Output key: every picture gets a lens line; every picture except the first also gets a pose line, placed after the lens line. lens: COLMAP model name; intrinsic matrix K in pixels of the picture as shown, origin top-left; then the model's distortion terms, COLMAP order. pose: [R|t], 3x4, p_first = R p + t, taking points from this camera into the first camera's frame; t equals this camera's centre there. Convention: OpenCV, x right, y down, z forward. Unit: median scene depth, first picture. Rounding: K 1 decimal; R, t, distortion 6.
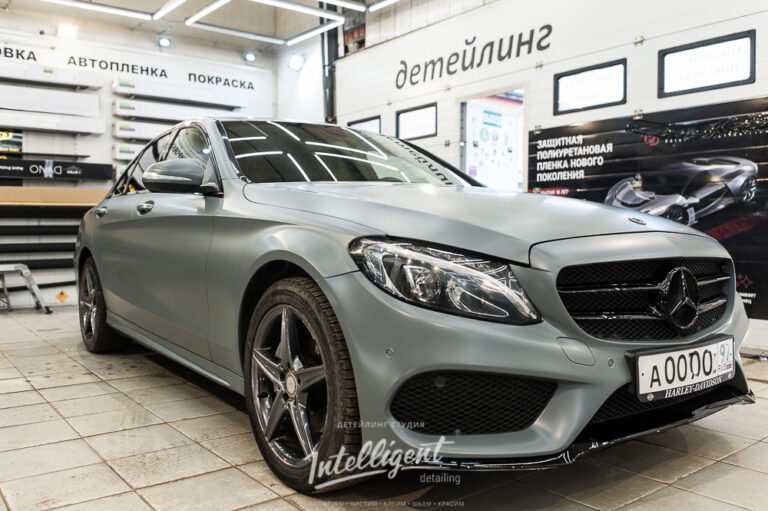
lens RADIAL K [[658.6, 0, 392.5], [0, 658.6, 255.3], [0, 0, 1]] dist [-0.009569, -0.049150]
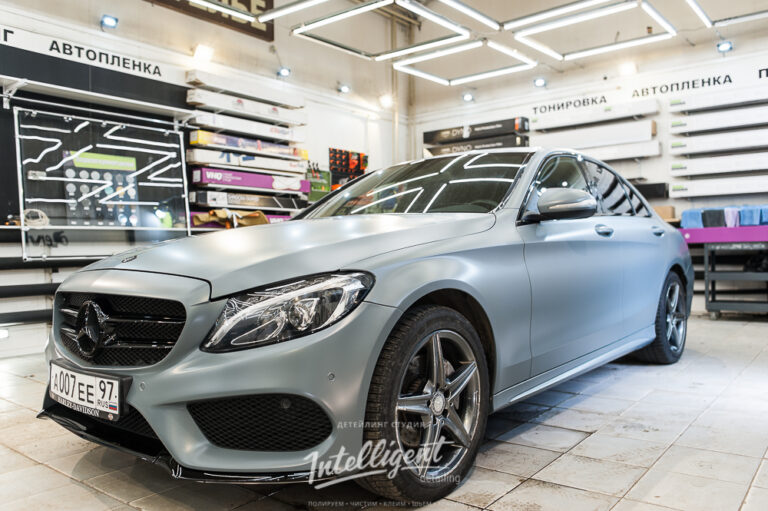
lens RADIAL K [[616.3, 0, 384.0], [0, 616.3, 255.5], [0, 0, 1]] dist [-0.005573, -0.042440]
pose [[0.229109, 0.010665, -0.973342, 0.585501], [-0.016189, 0.999843, 0.007145, -0.028648], [0.973266, 0.014120, 0.229246, 0.459011]]
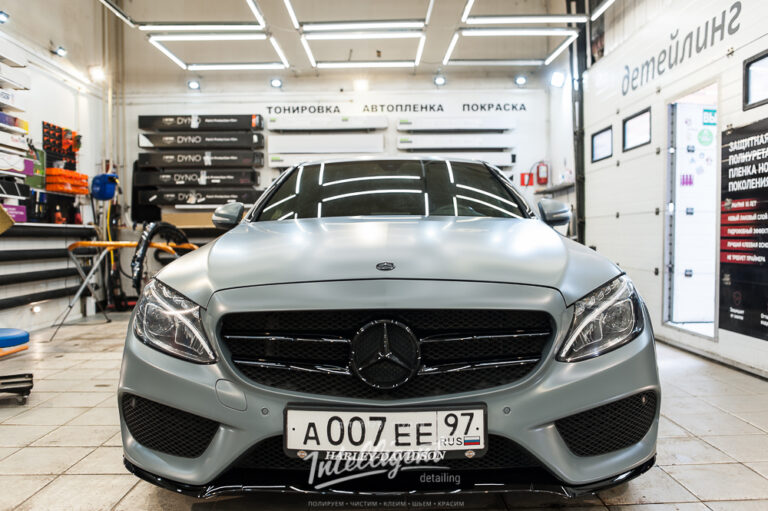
lens RADIAL K [[616.3, 0, 384.0], [0, 616.3, 255.5], [0, 0, 1]] dist [-0.005573, -0.042440]
pose [[0.790704, 0.012553, -0.612070, 0.350472], [-0.013815, 0.999901, 0.002661, -0.027148], [0.612042, 0.006352, 0.790799, 0.119610]]
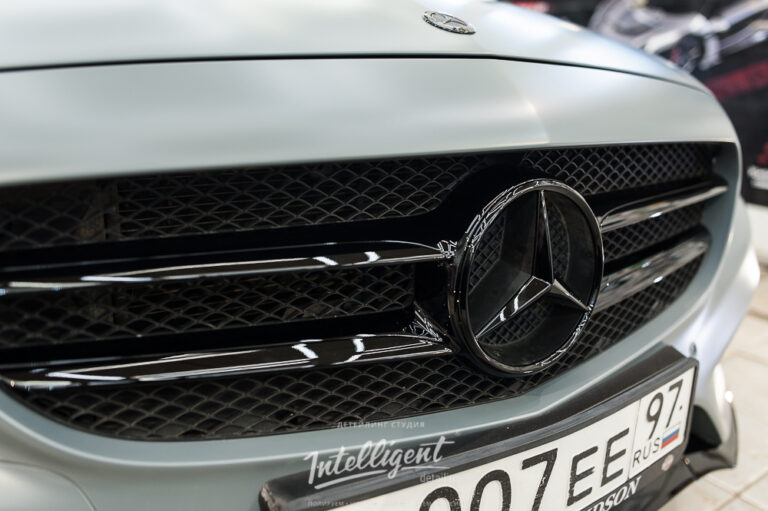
lens RADIAL K [[658.6, 0, 392.5], [0, 658.6, 255.3], [0, 0, 1]] dist [-0.009569, -0.049150]
pose [[0.997994, 0.037178, -0.051237, 0.143502], [-0.024073, 0.971454, 0.236002, -0.007991], [0.058549, -0.234295, 0.970401, 0.251002]]
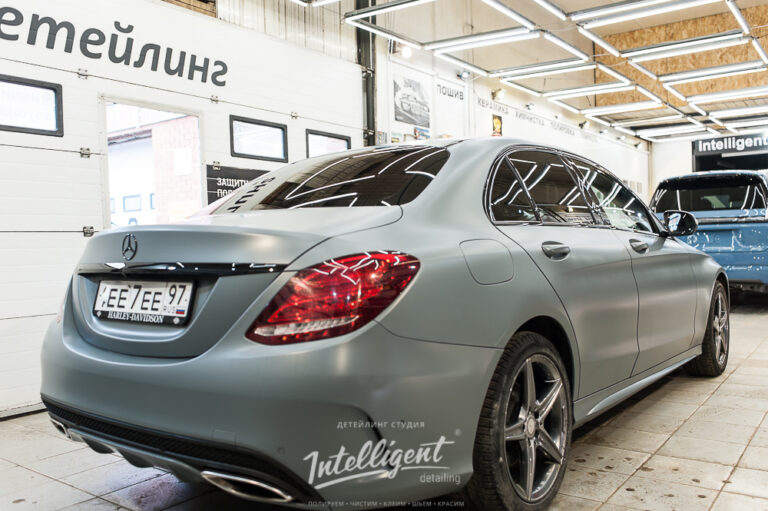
lens RADIAL K [[658.6, 0, 392.5], [0, 658.6, 255.3], [0, 0, 1]] dist [-0.009569, -0.049150]
pose [[-0.271483, -0.004254, 0.962434, -0.767063], [0.063652, 0.997722, 0.022365, -0.066282], [-0.960336, 0.067333, -0.270594, 1.019446]]
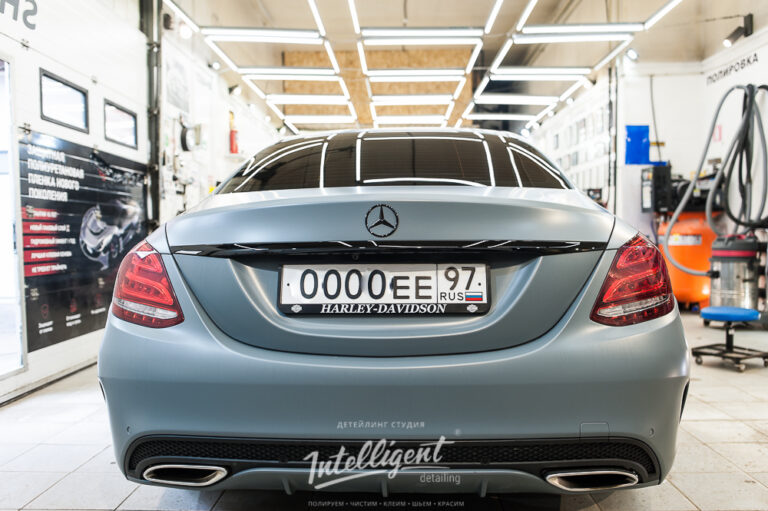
lens RADIAL K [[609.2, 0, 384.0], [0, 609.2, 255.5], [0, 0, 1]] dist [-0.010984, -0.012003]
pose [[-0.771245, -0.010543, 0.636452, -0.537263], [0.036795, 0.997452, 0.061112, -0.073628], [-0.635474, 0.070551, -0.768892, 1.281822]]
